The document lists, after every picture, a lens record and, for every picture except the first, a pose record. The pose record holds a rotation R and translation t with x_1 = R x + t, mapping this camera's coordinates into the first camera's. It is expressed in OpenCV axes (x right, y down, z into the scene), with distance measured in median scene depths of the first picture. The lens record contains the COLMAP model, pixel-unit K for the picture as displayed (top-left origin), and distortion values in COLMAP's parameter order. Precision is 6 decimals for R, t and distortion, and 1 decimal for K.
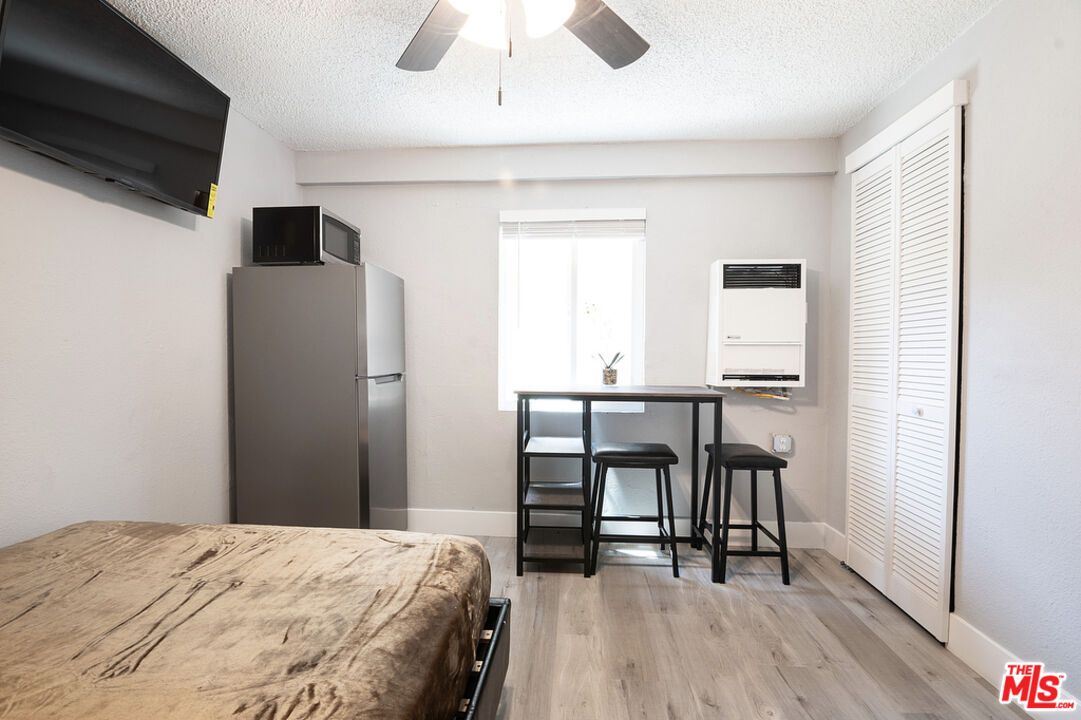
lens RADIAL K [[518.8, 0, 544.3], [0, 518.8, 360.9], [0, 0, 1]] dist [0.000298, -0.012625]
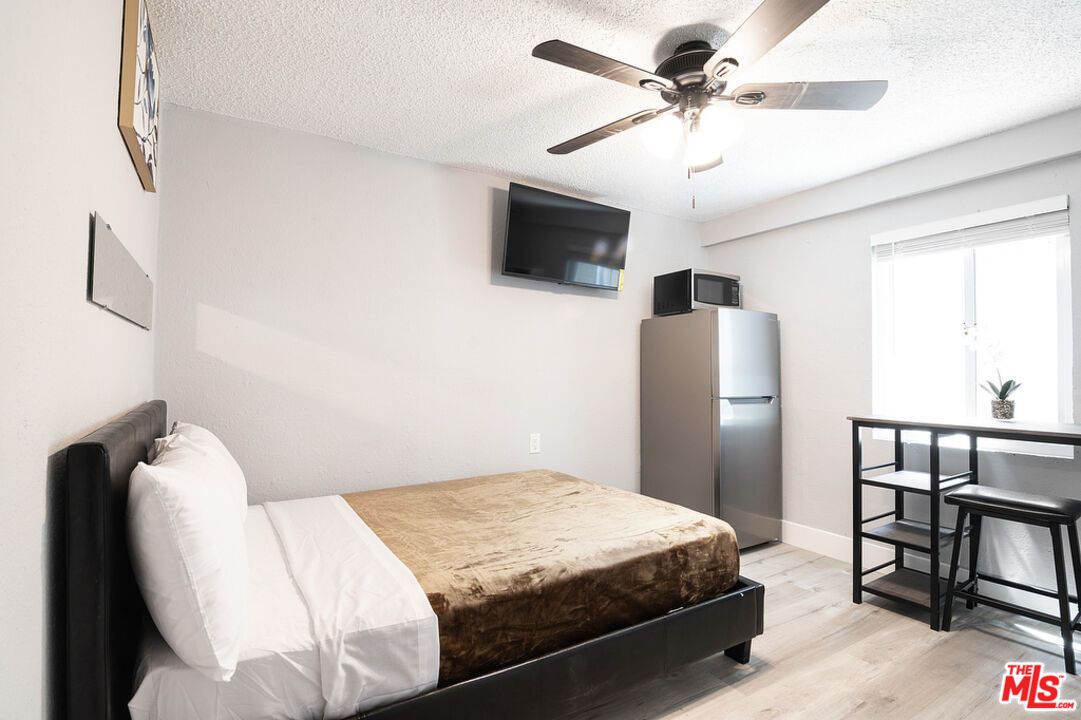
lens RADIAL K [[518.8, 0, 544.3], [0, 518.8, 360.9], [0, 0, 1]] dist [0.000298, -0.012625]
pose [[0.597968, -0.020063, -0.801269, 0.358426], [-0.019642, 0.999020, -0.039672, 0.000104], [0.801279, 0.039461, 0.596988, -0.082688]]
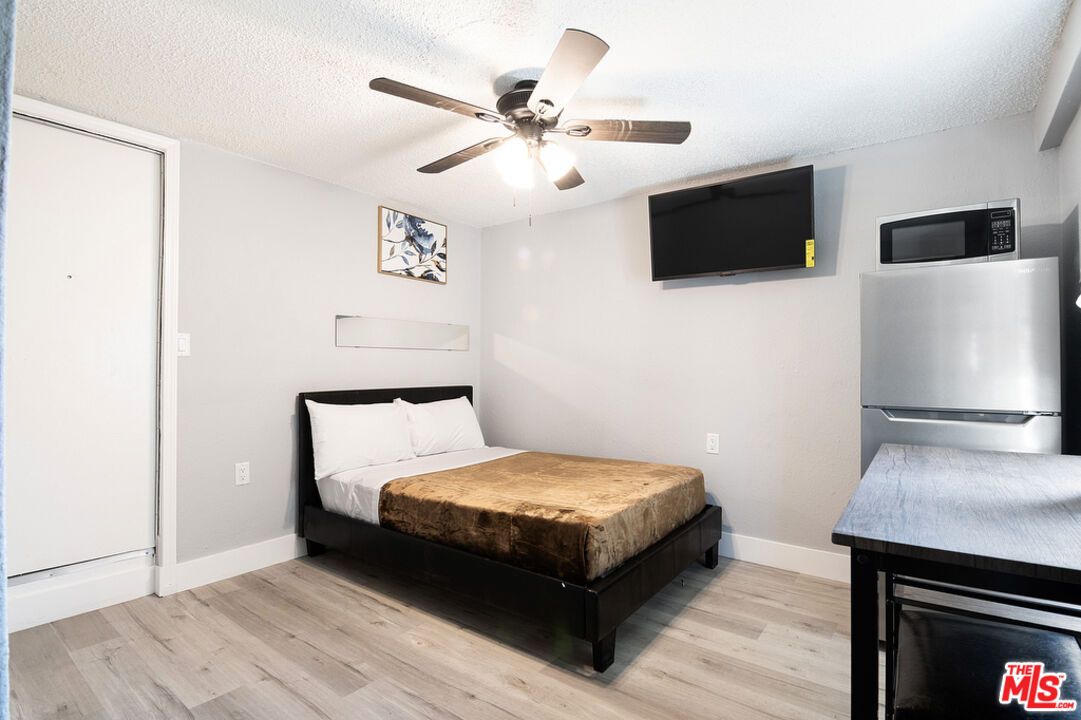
lens RADIAL K [[539.3, 0, 541.7], [0, 539.3, 335.5], [0, 0, 1]] dist [0.000826, -0.000436]
pose [[-0.540308, -0.054431, -0.839705, 0.623957], [-0.016710, 0.998403, -0.053967, -0.026412], [0.841302, -0.015127, -0.540354, 0.955517]]
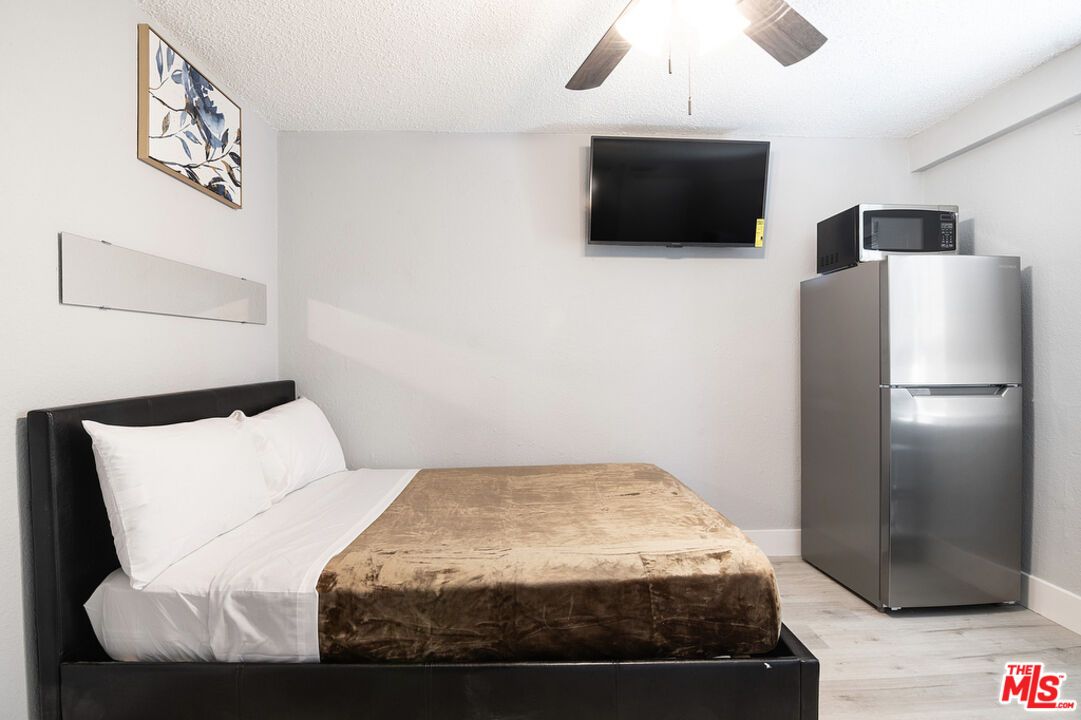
lens RADIAL K [[529.5, 0, 535.9], [0, 529.5, 364.3], [0, 0, 1]] dist [-0.001406, -0.013212]
pose [[0.101969, 0.011275, -0.994724, 0.421400], [-0.014929, 0.999841, 0.009802, -0.004211], [0.994676, 0.013851, 0.102121, 0.283996]]
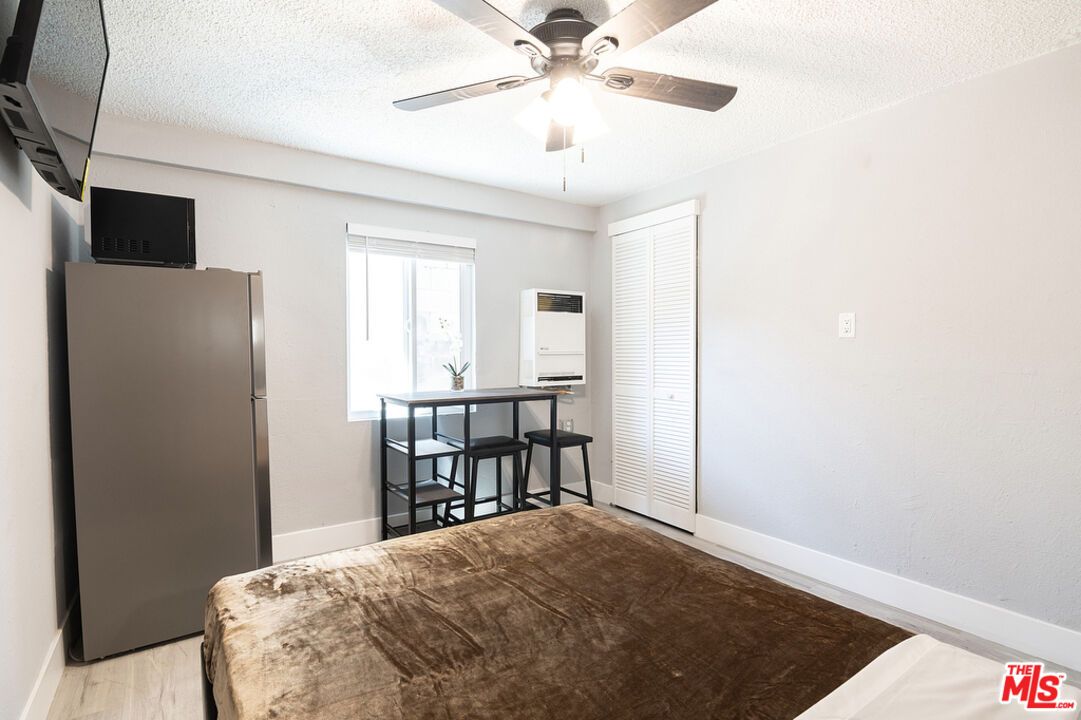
lens RADIAL K [[517.7, 0, 533.1], [0, 517.7, 362.5], [0, 0, 1]] dist [0.003045, -0.012526]
pose [[0.785338, -0.022116, 0.618672, -0.470996], [0.018987, 0.999752, 0.011637, -0.026679], [-0.618775, 0.002607, 0.785564, -0.008338]]
